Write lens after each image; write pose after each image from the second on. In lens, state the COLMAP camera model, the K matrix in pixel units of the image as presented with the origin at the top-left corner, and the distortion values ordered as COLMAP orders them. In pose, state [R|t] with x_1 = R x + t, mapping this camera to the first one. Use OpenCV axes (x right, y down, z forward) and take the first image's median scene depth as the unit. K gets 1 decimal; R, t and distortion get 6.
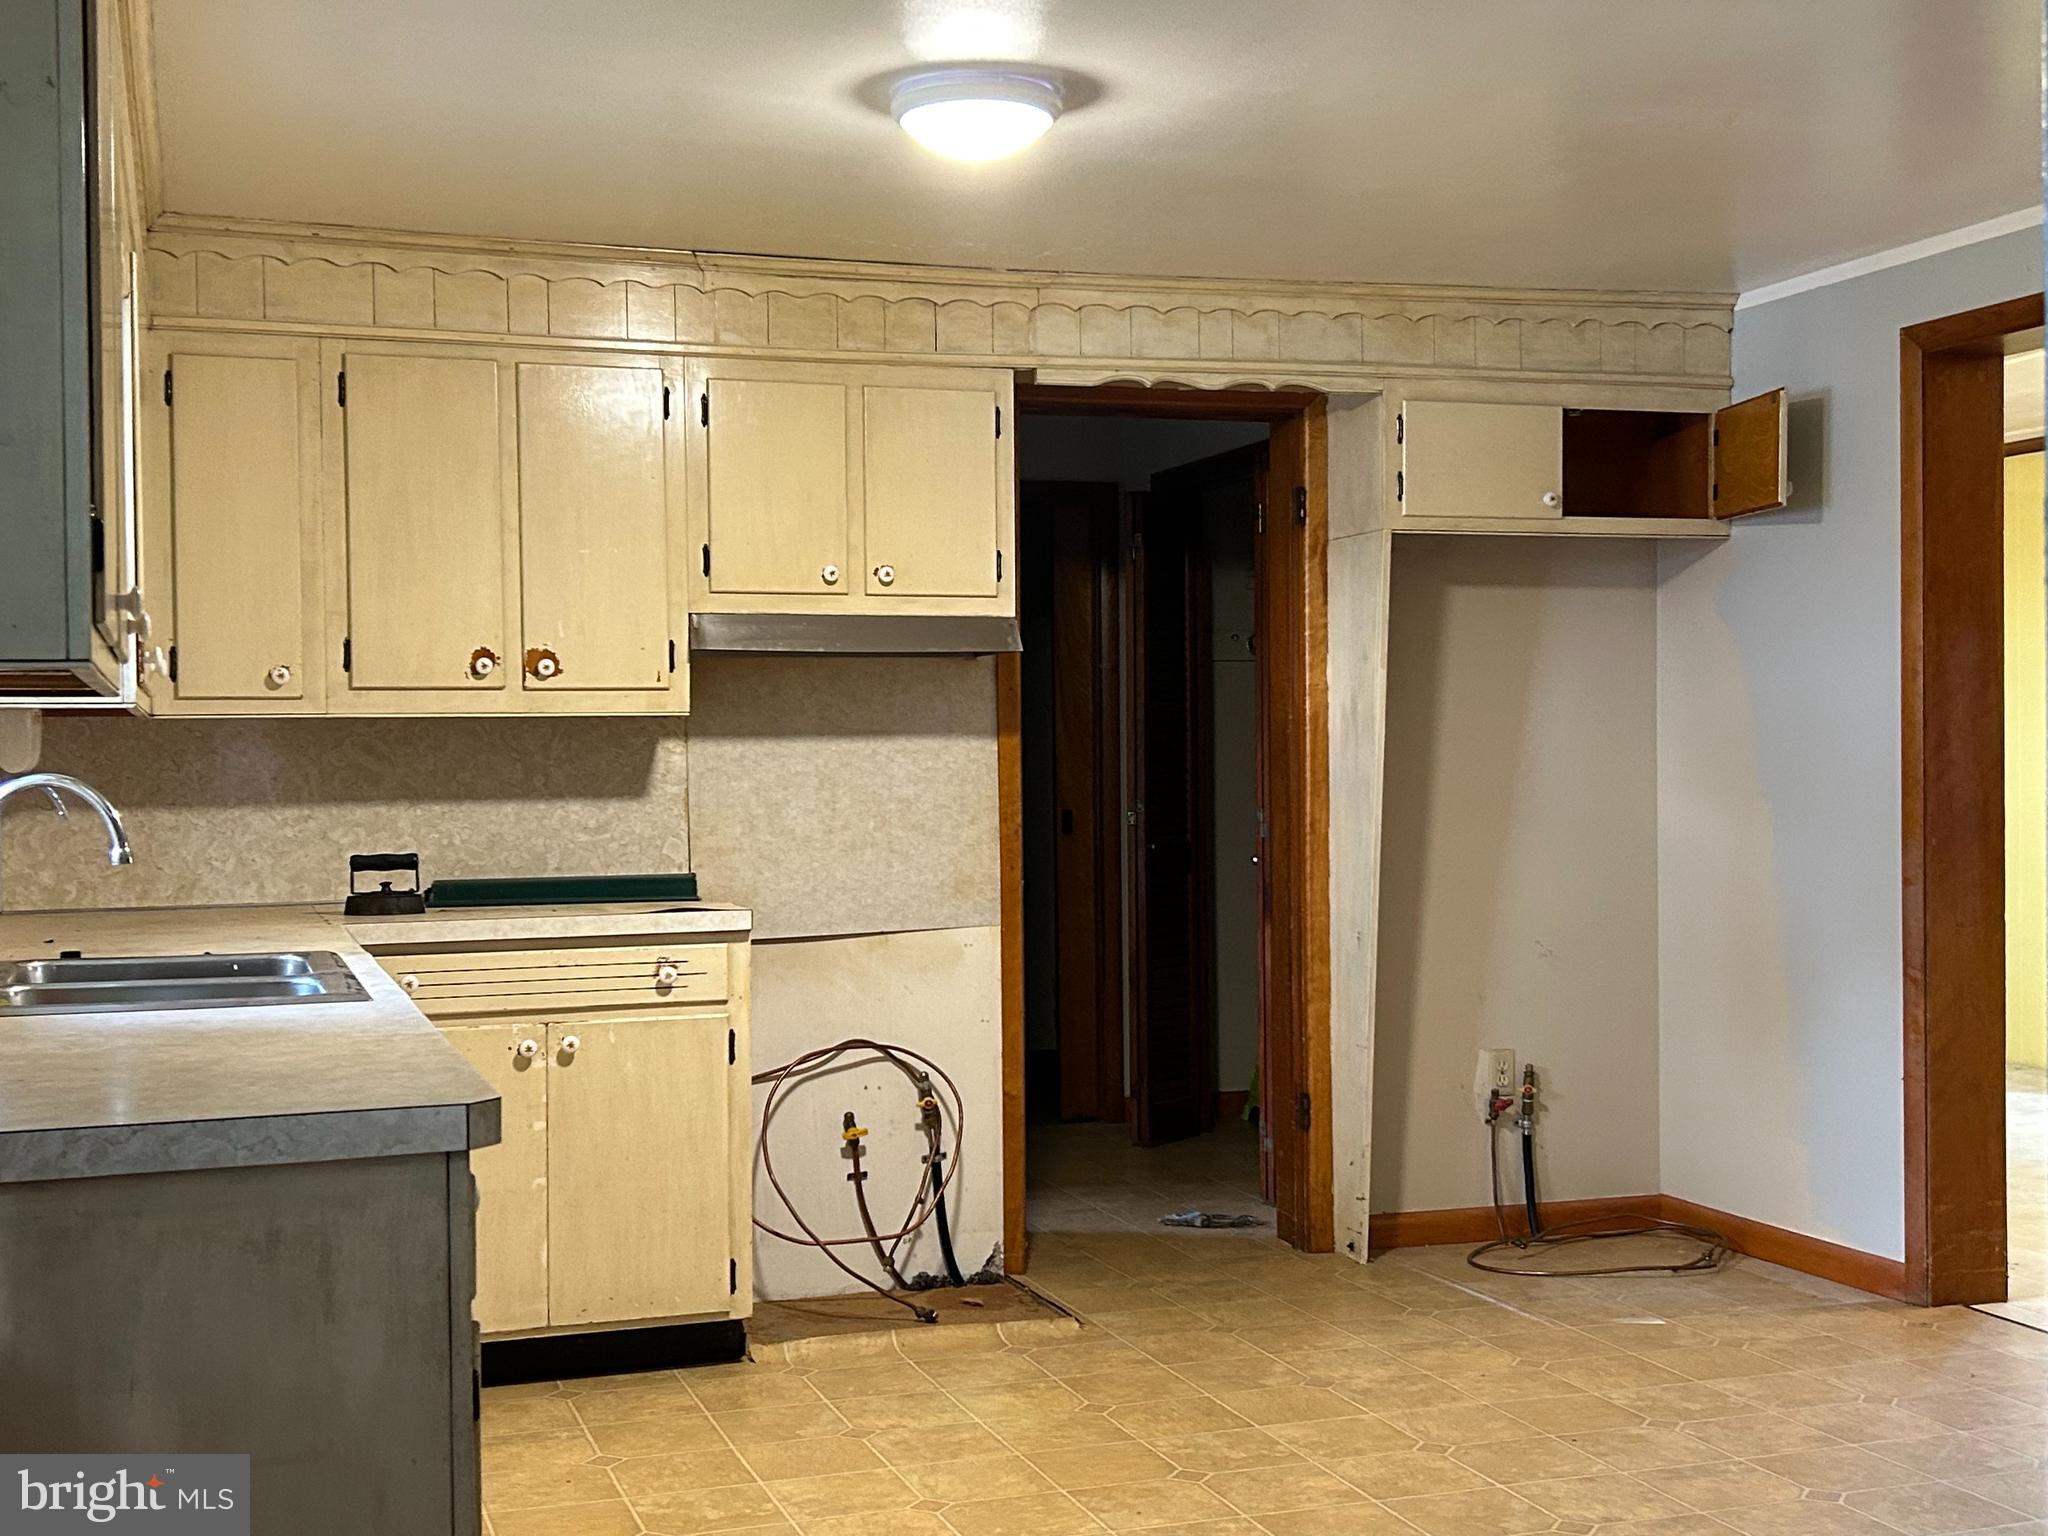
lens RADIAL K [[2412.7, 0, 1020.9], [0, 2412.7, 775.7], [0, 0, 1]] dist [0.034266, 0.000000]
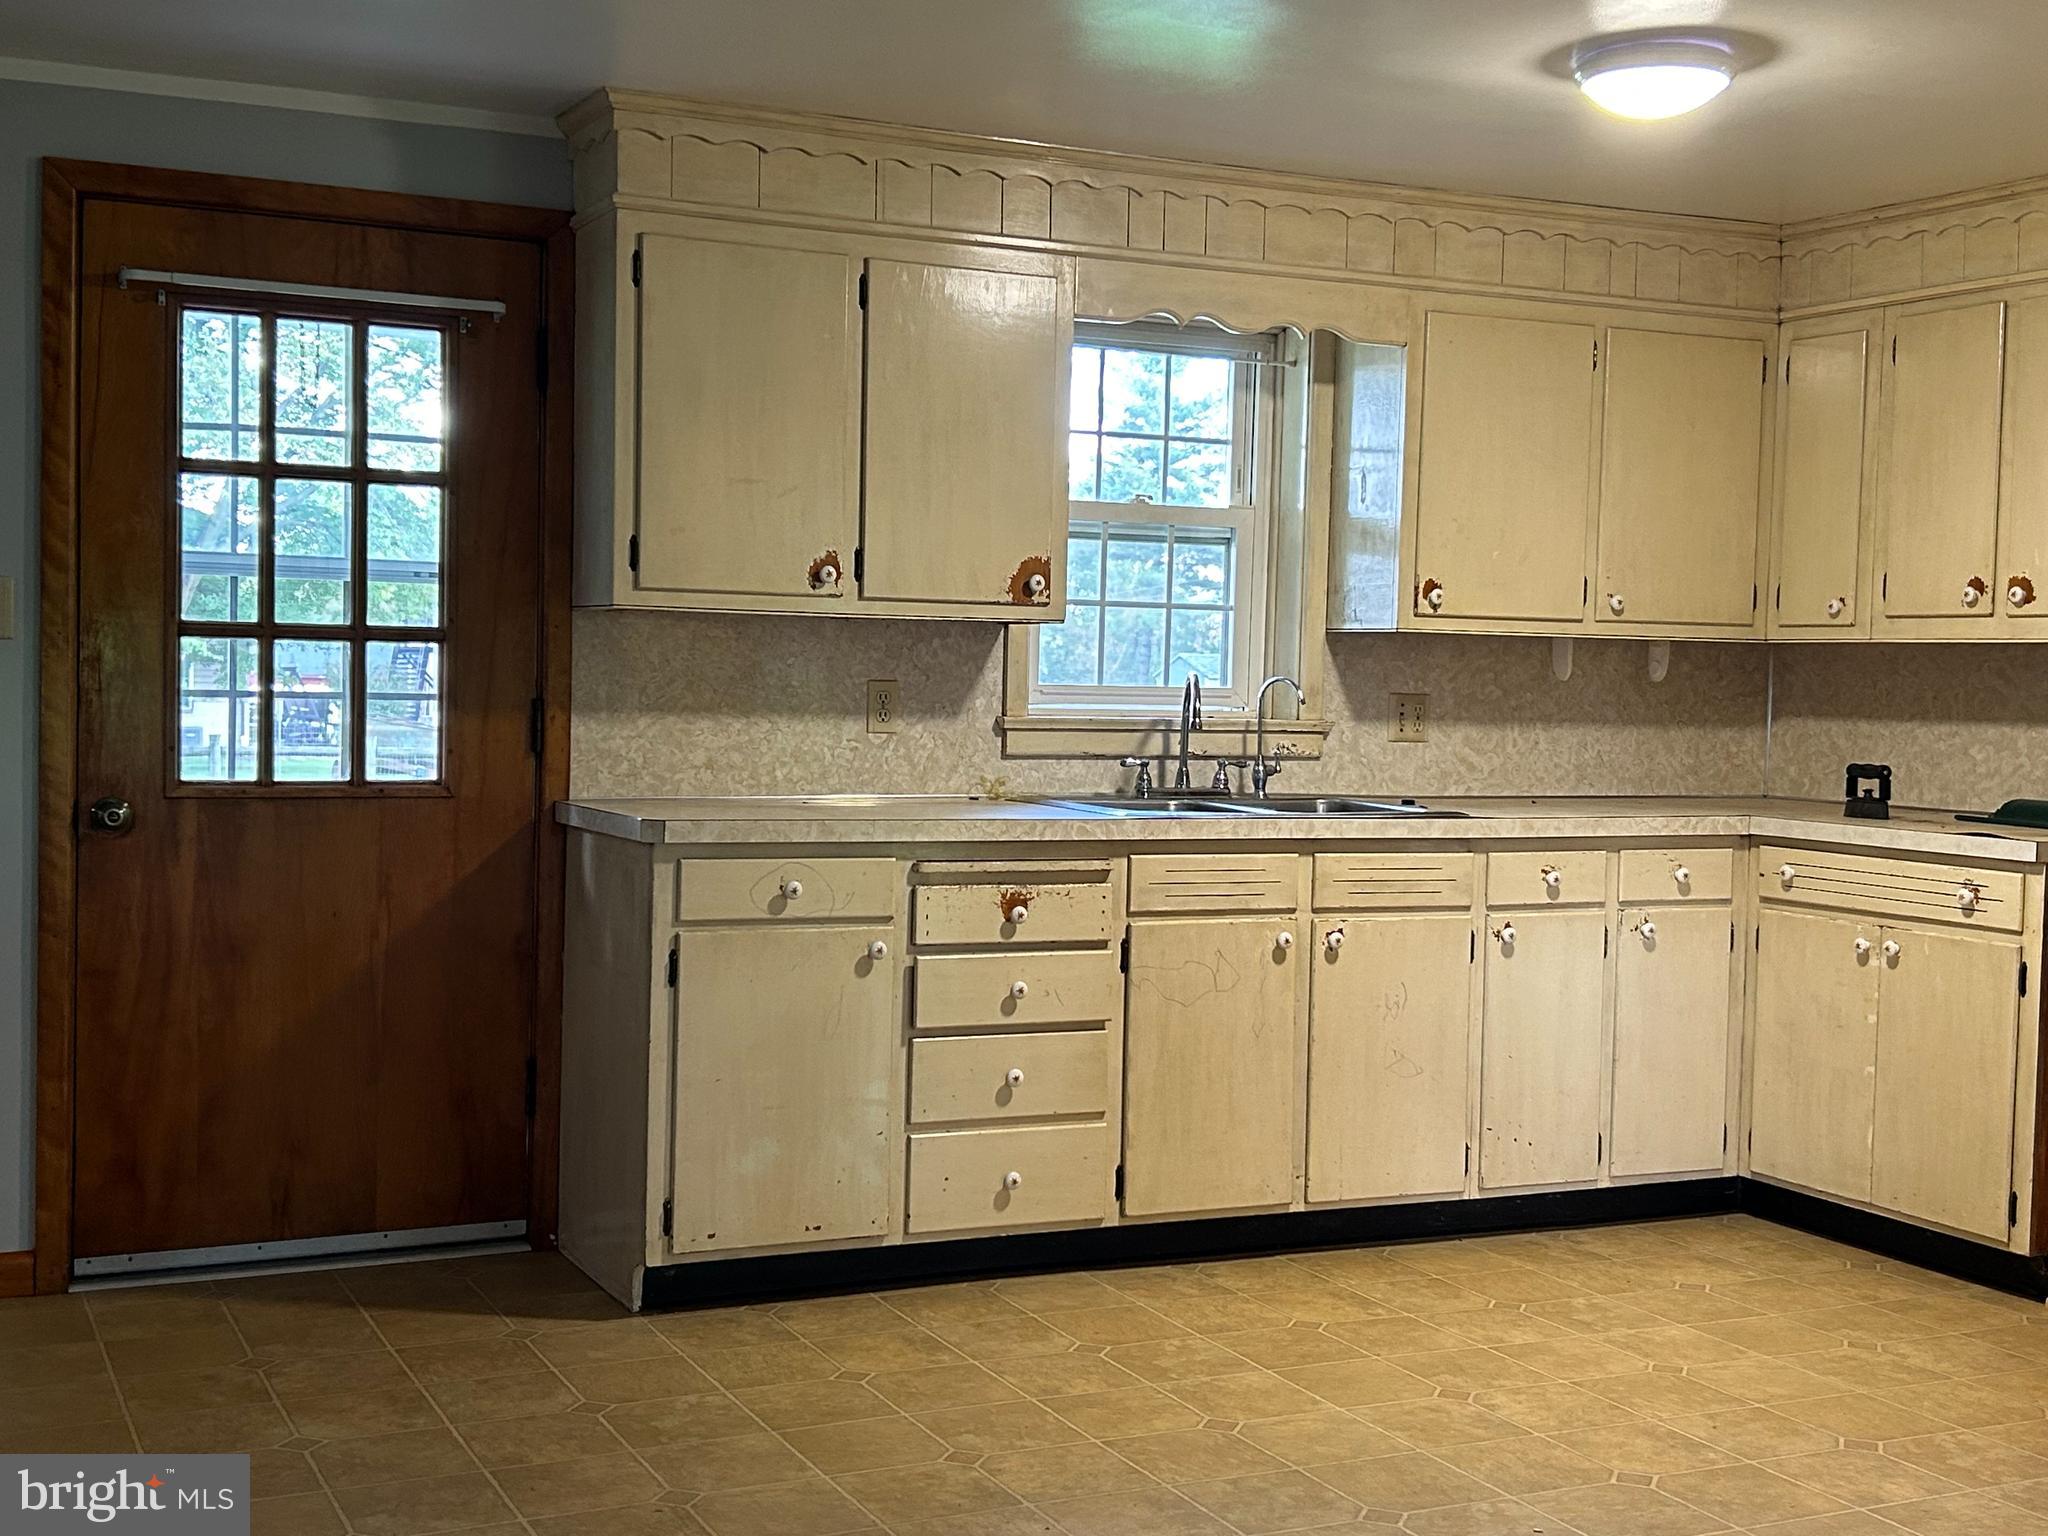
lens RADIAL K [[2412.7, 0, 1021.7], [0, 2412.7, 765.8], [0, 0, 1]] dist [0.034266, 0.000000]
pose [[0.132967, 0.056133, -0.989530, 0.769429], [-0.031880, 0.998121, 0.052337, -0.012941], [0.990608, 0.024587, 0.134506, 0.440873]]
